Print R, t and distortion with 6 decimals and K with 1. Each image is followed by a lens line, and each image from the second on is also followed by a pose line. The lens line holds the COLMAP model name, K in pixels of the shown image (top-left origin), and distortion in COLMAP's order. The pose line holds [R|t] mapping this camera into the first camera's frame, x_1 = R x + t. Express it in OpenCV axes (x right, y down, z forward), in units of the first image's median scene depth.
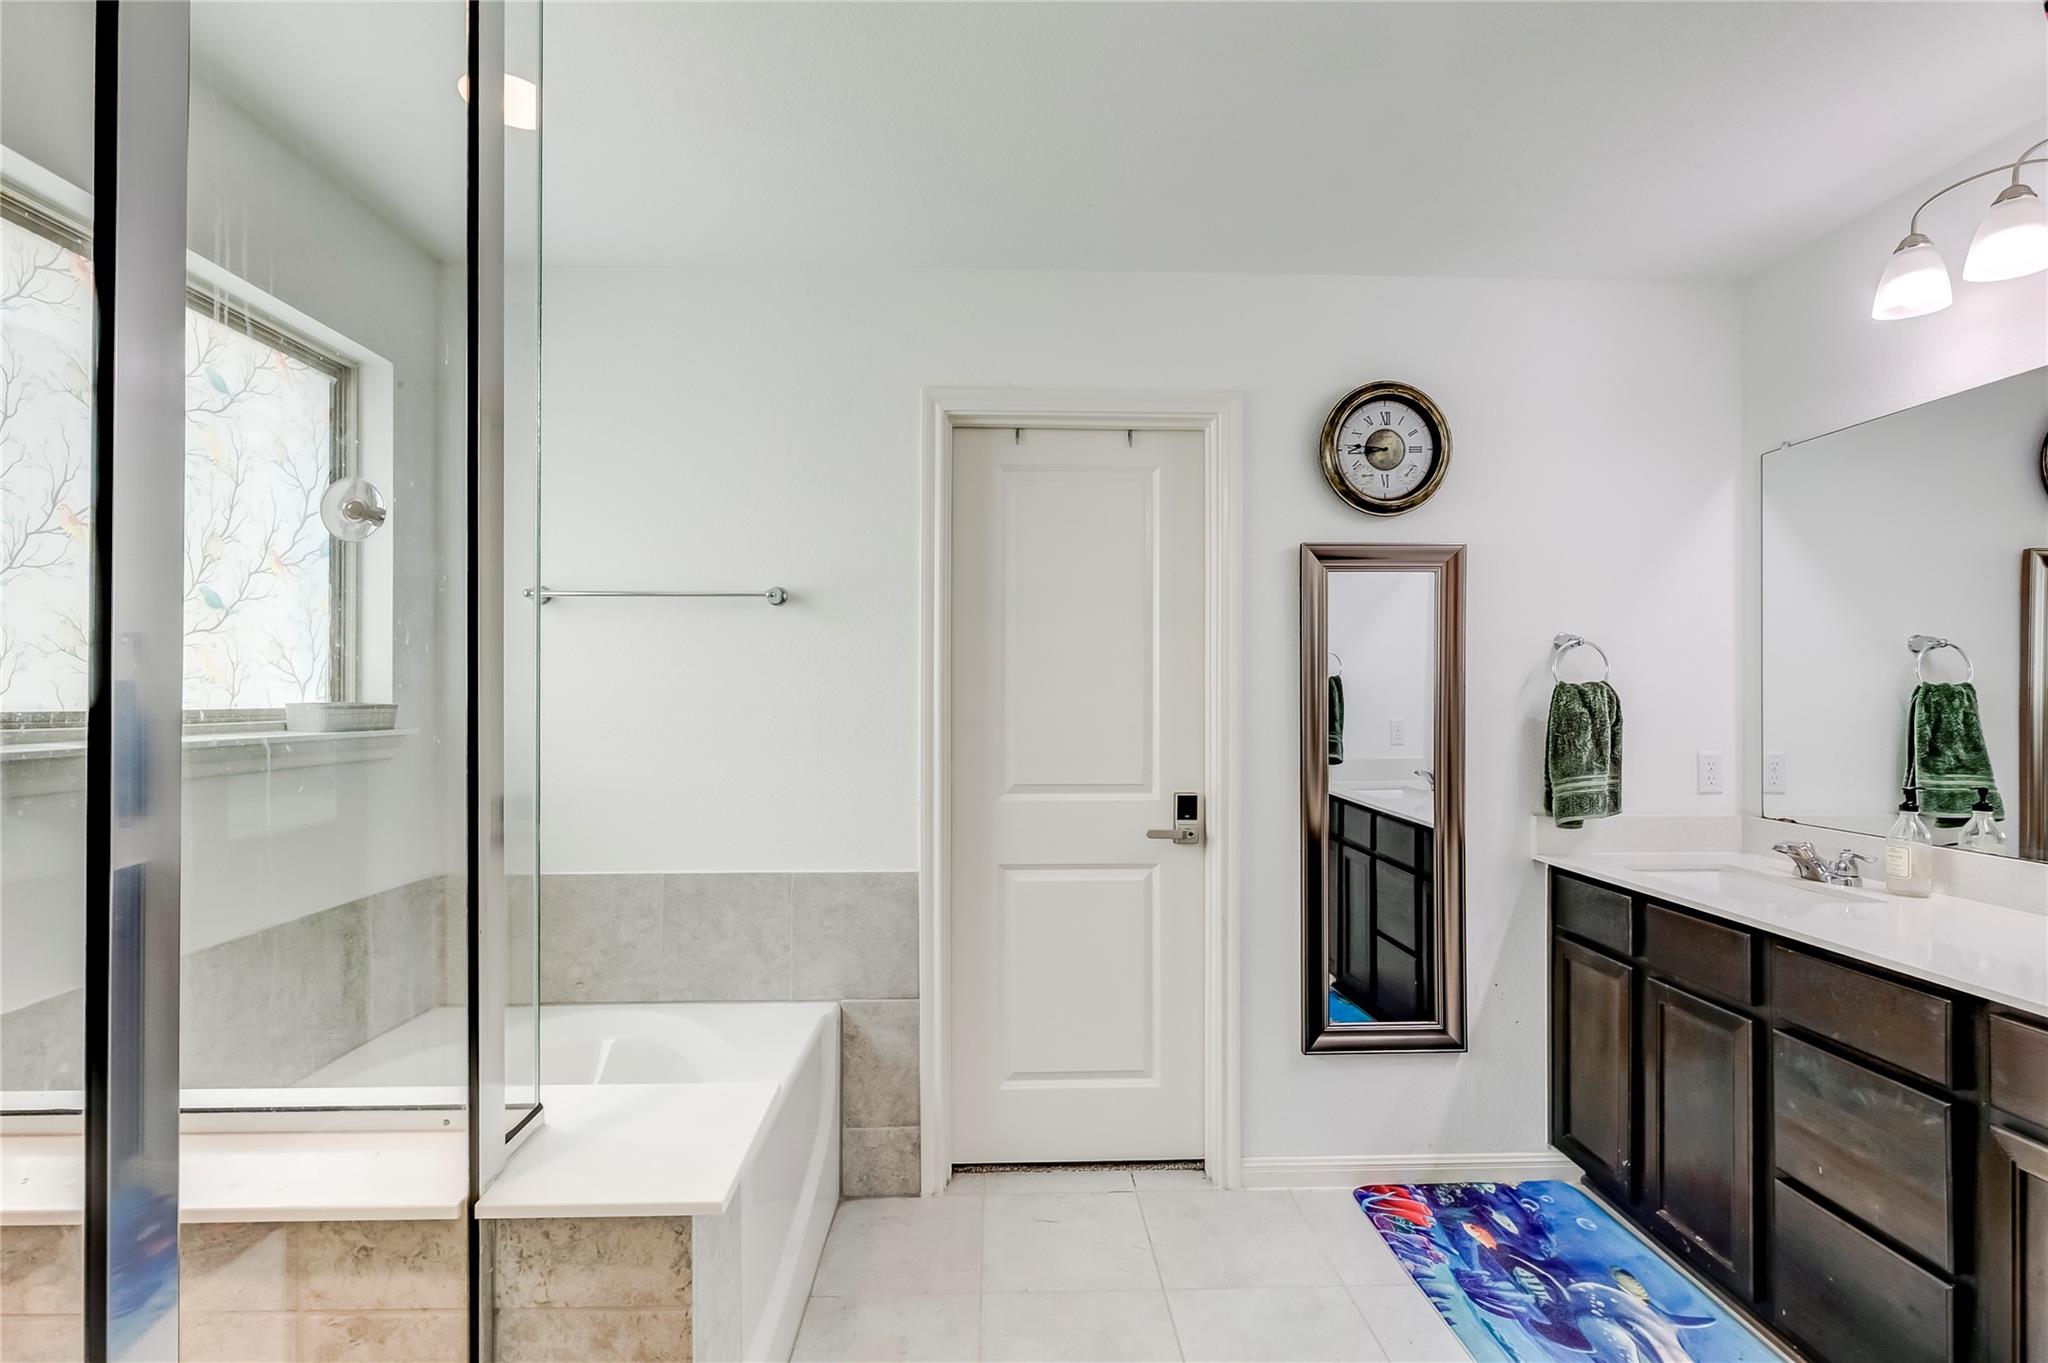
lens RADIAL K [[933.5, 0, 1022.7], [0, 933.5, 689.3], [0, 0, 1]] dist [0.003335, 0.001640]
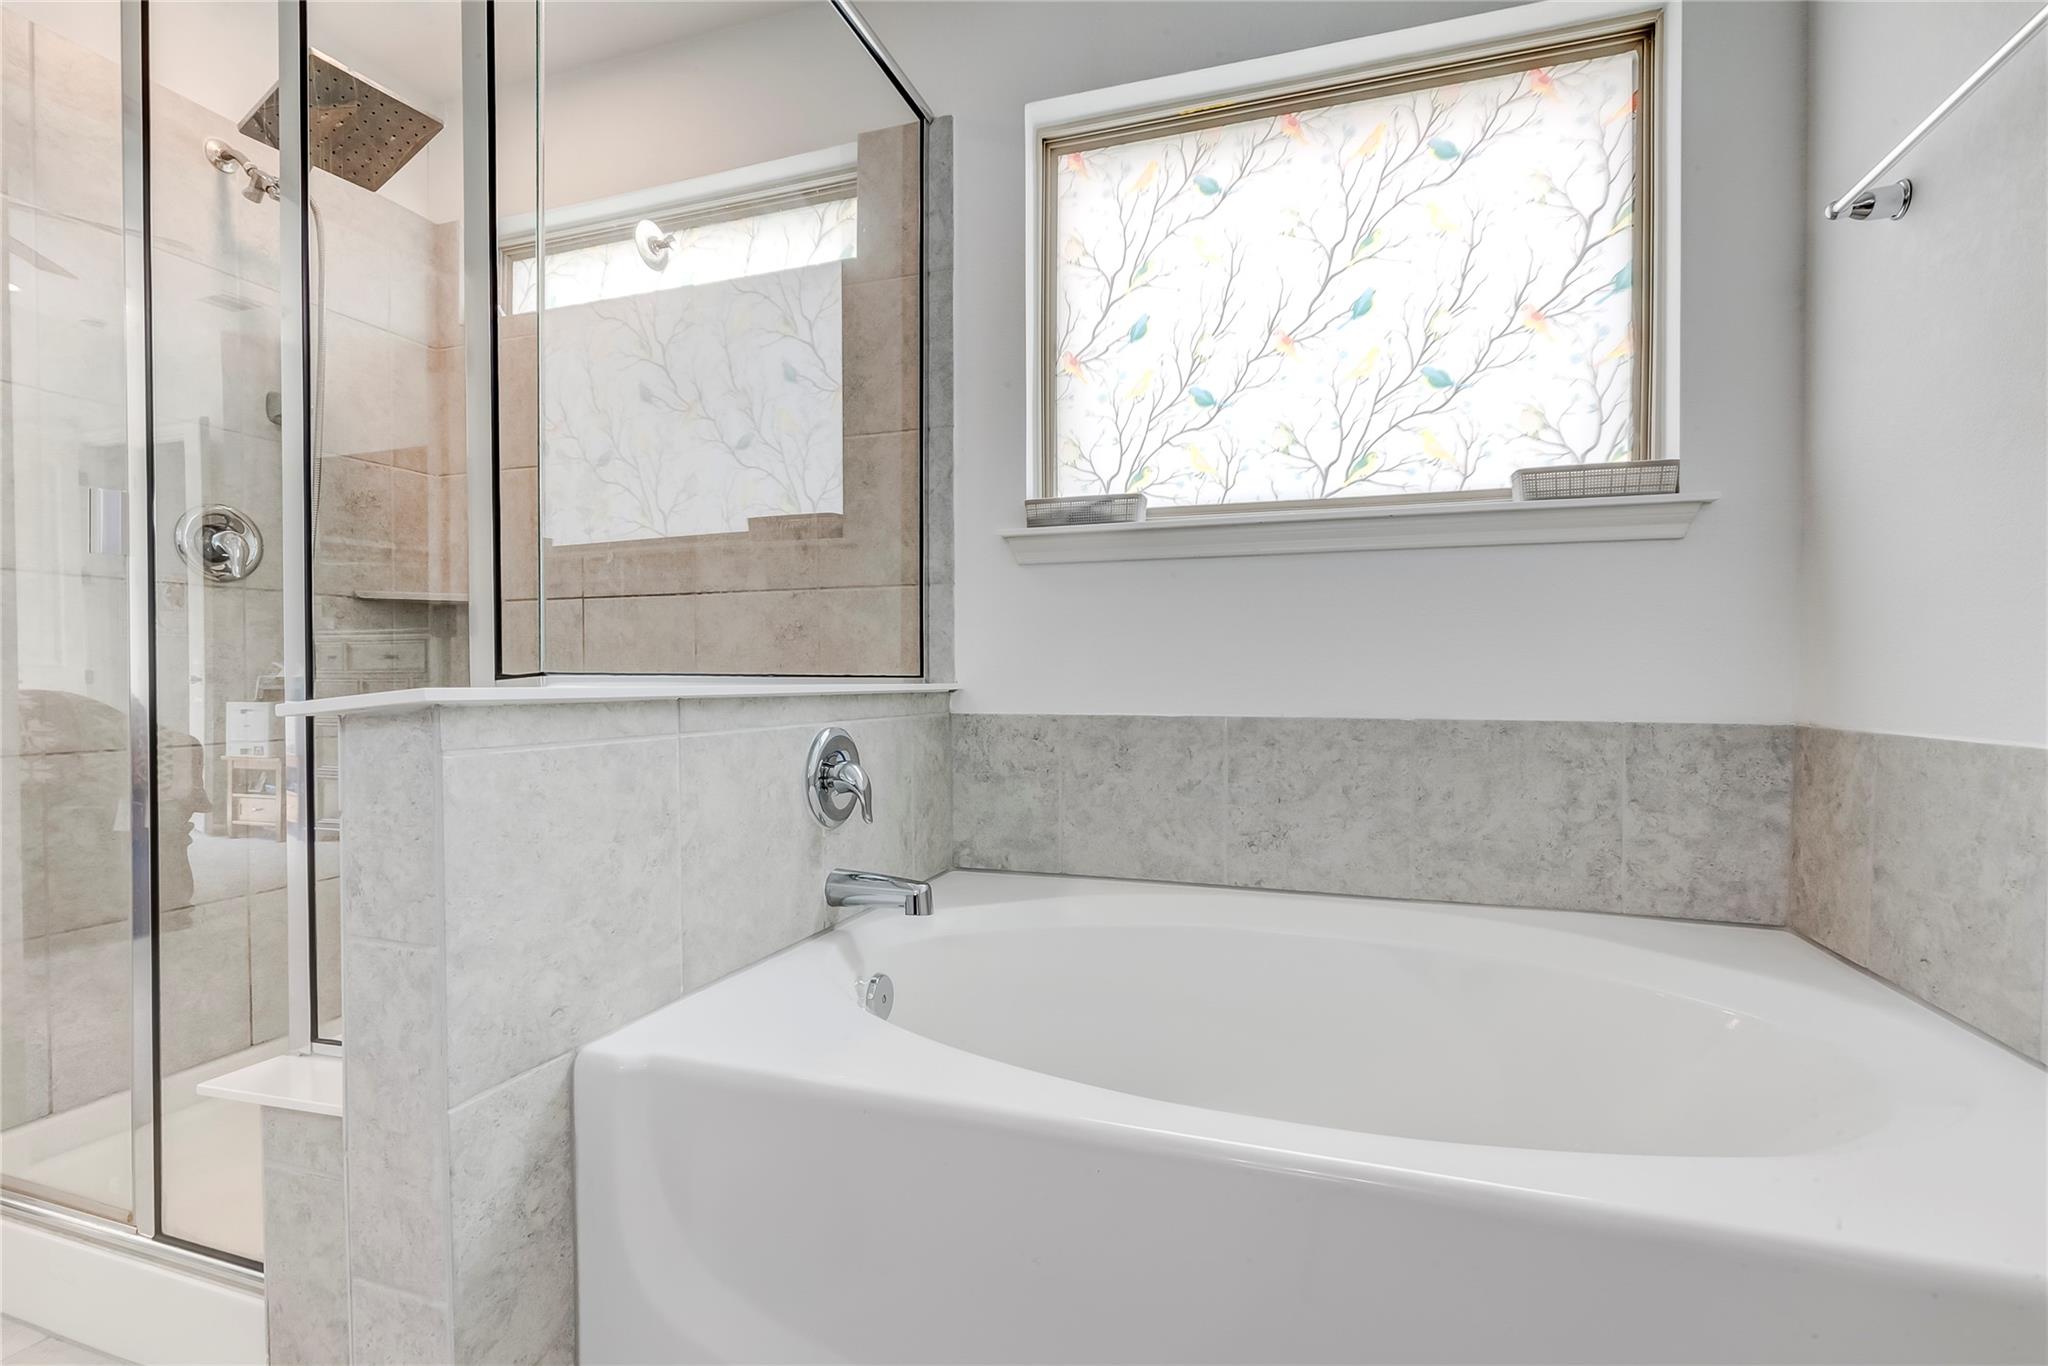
lens RADIAL K [[933.5, 0, 1024.6], [0, 933.5, 679.4], [0, 0, 1]] dist [0.003335, 0.001640]
pose [[-0.348540, 0.000489, -0.937294, 0.167059], [0.003394, 0.999994, -0.000741, 0.191308], [0.937288, -0.003440, -0.348540, 0.839395]]
